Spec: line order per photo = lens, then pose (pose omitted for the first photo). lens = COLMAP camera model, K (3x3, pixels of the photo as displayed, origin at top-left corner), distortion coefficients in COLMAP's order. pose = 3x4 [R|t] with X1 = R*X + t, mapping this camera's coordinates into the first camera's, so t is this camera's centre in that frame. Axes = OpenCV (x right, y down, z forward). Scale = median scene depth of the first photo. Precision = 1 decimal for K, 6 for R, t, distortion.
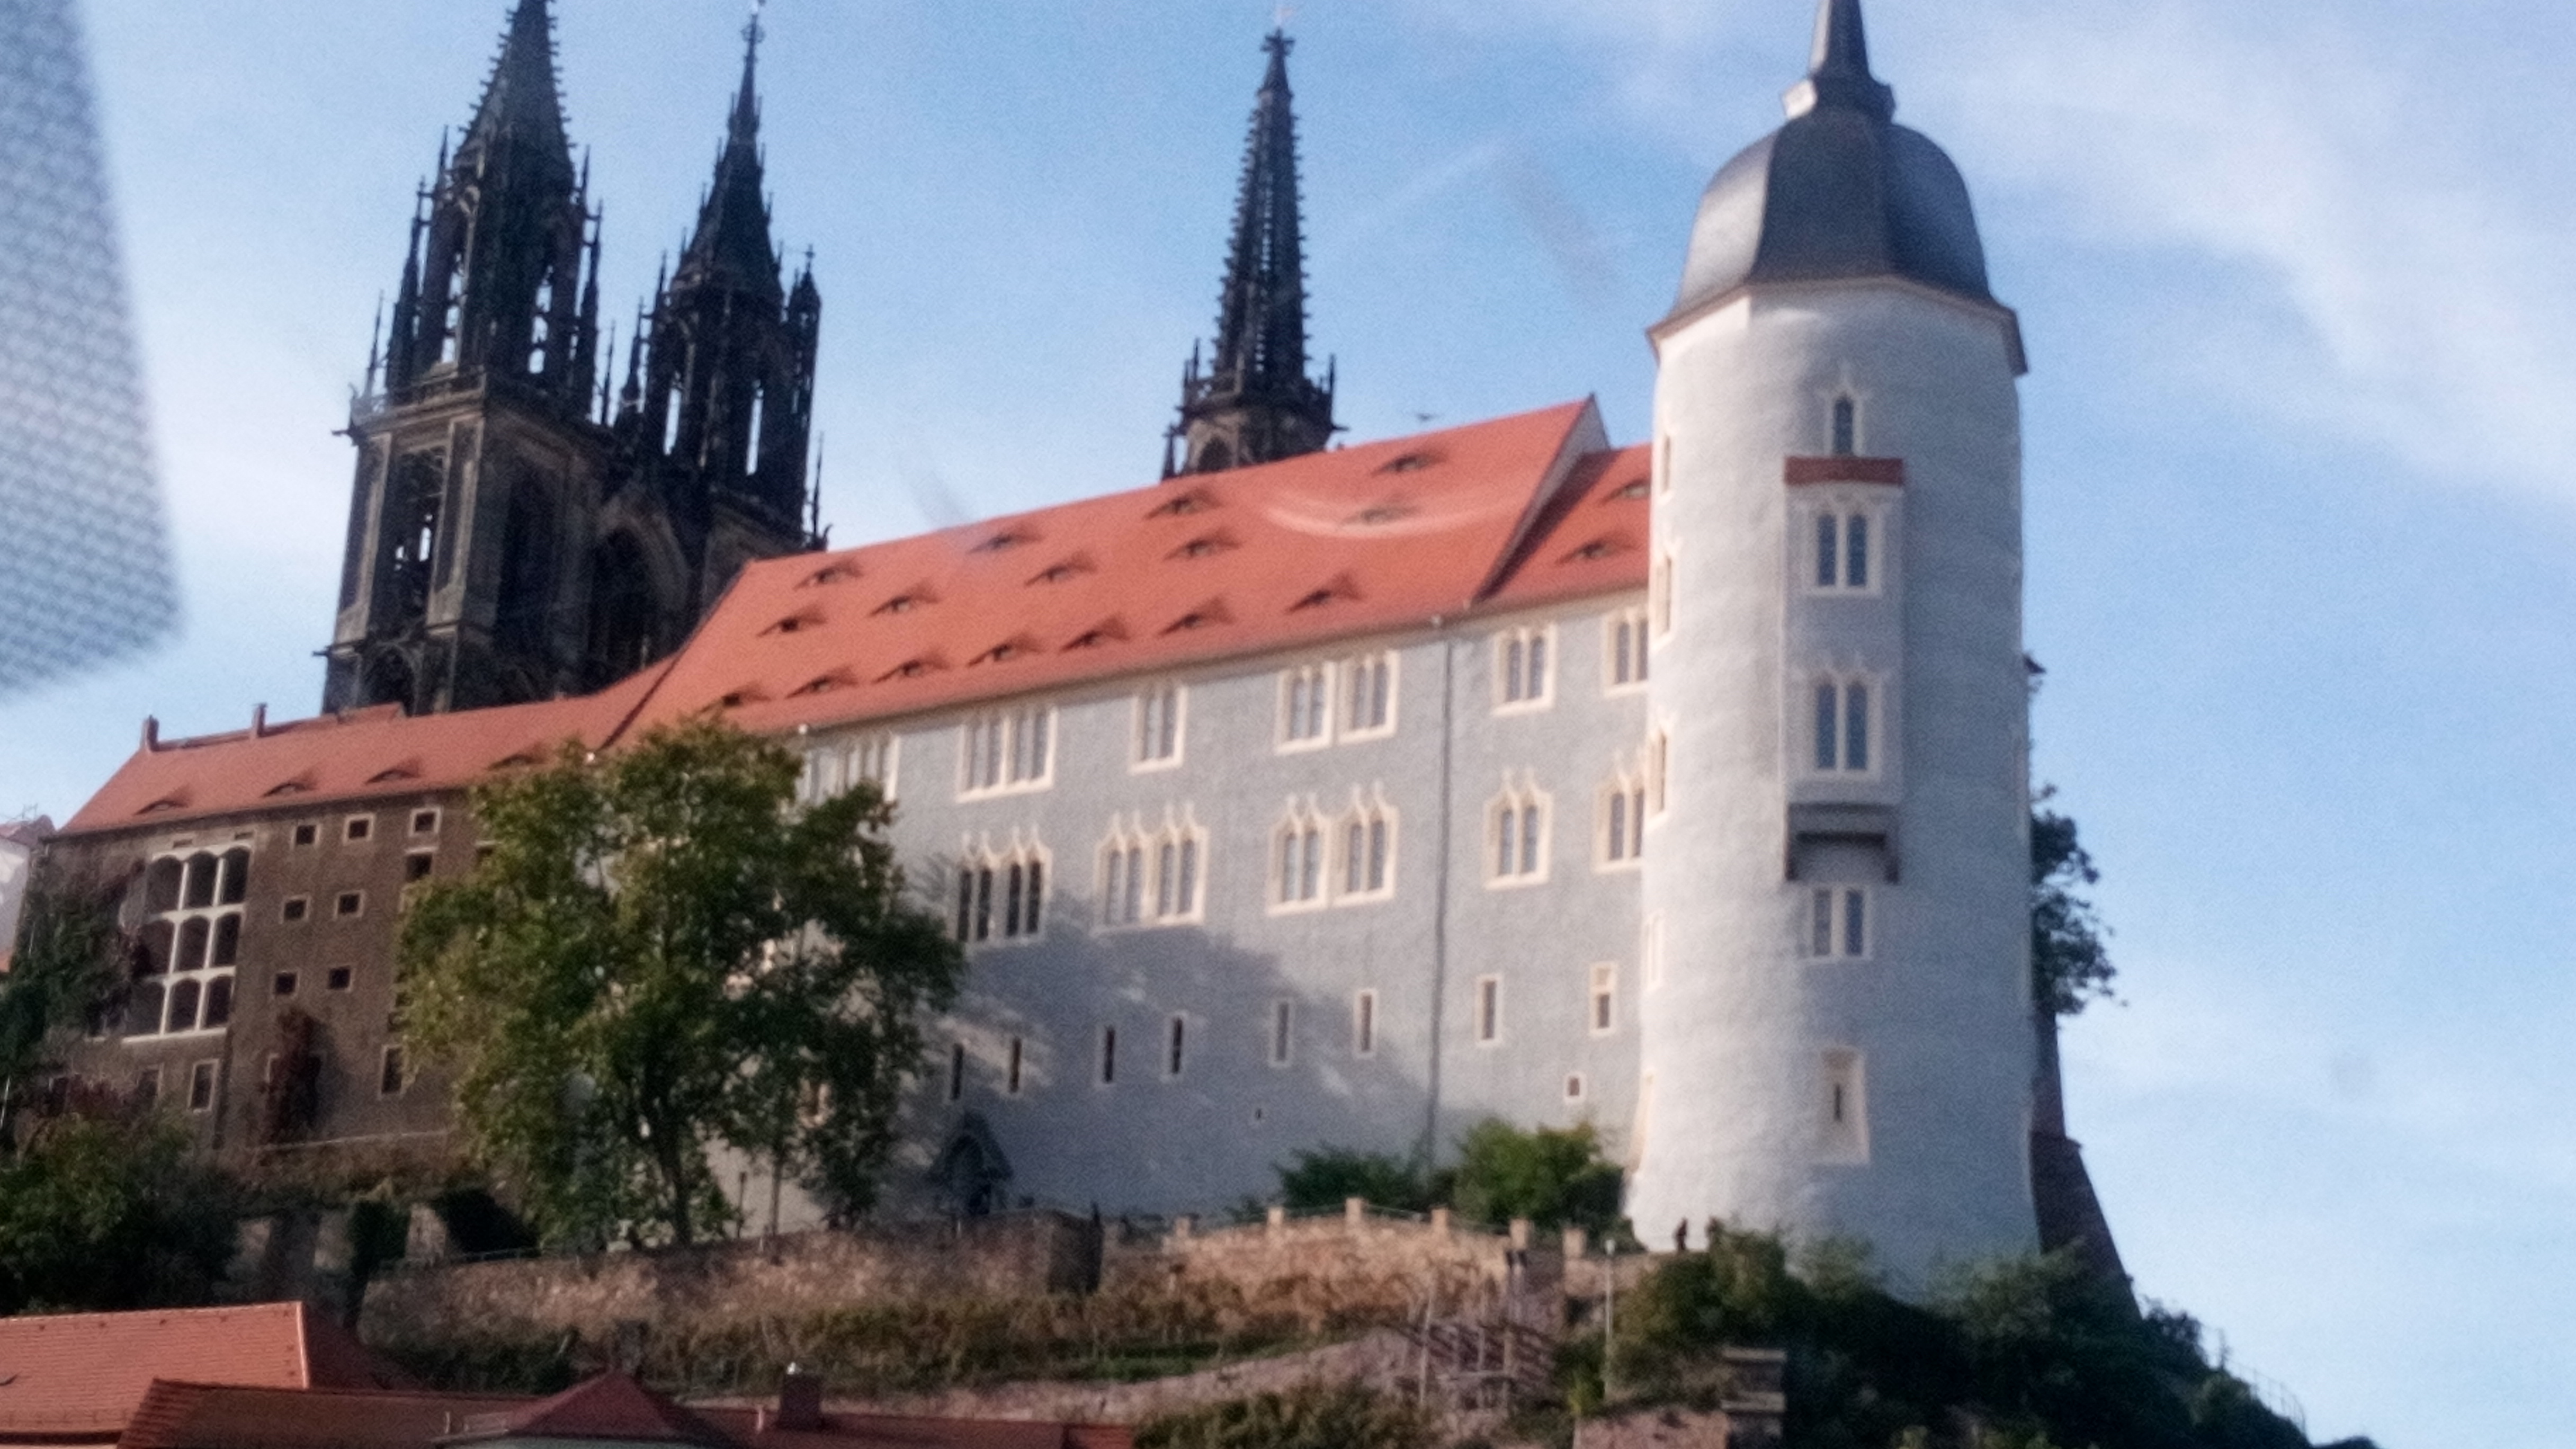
lens RADIAL K [[4425.5, 0, 1286.3], [0, 4425.5, 730.7], [0, 0, 1]] dist [0.098827, 0.000000]
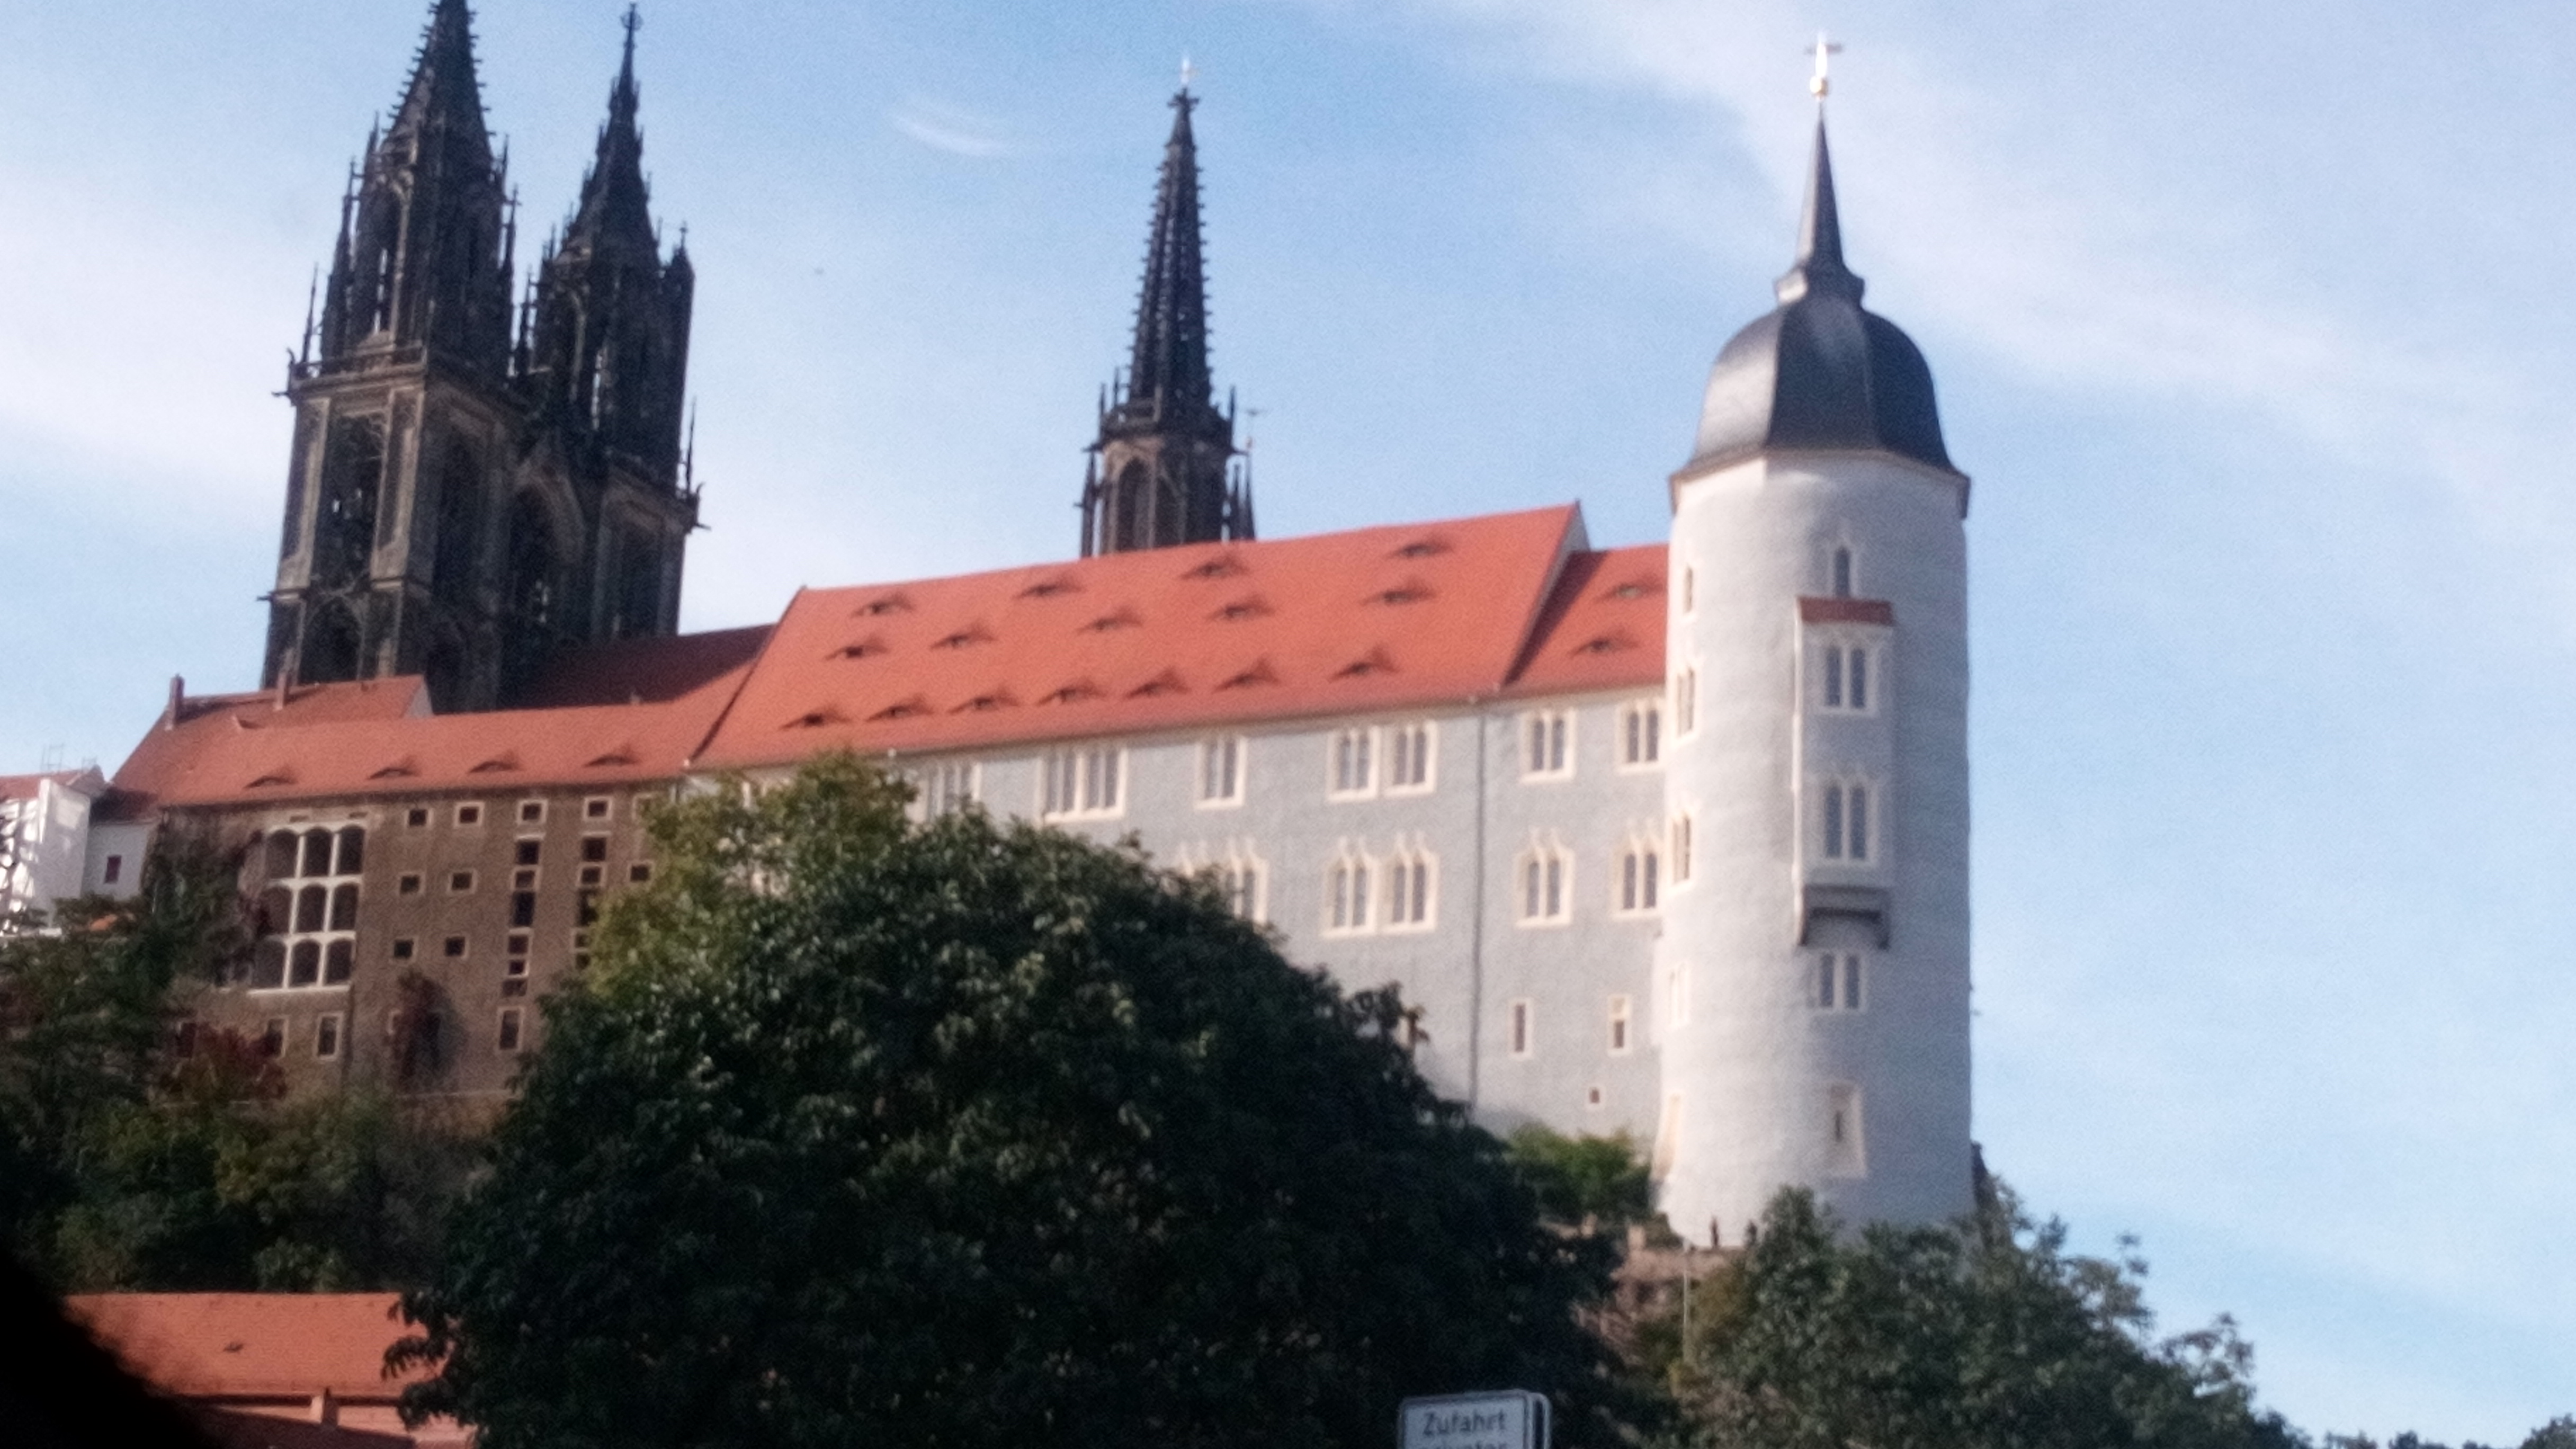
lens RADIAL K [[4425.5, 0, 1288.5], [0, 4425.5, 699.8], [0, 0, 1]] dist [0.098827, 0.000000]
pose [[0.992060, 0.032880, 0.121389, -0.142402], [-0.037269, 0.998725, 0.034062, -0.056181], [-0.120114, -0.038316, 0.992020, -0.168037]]
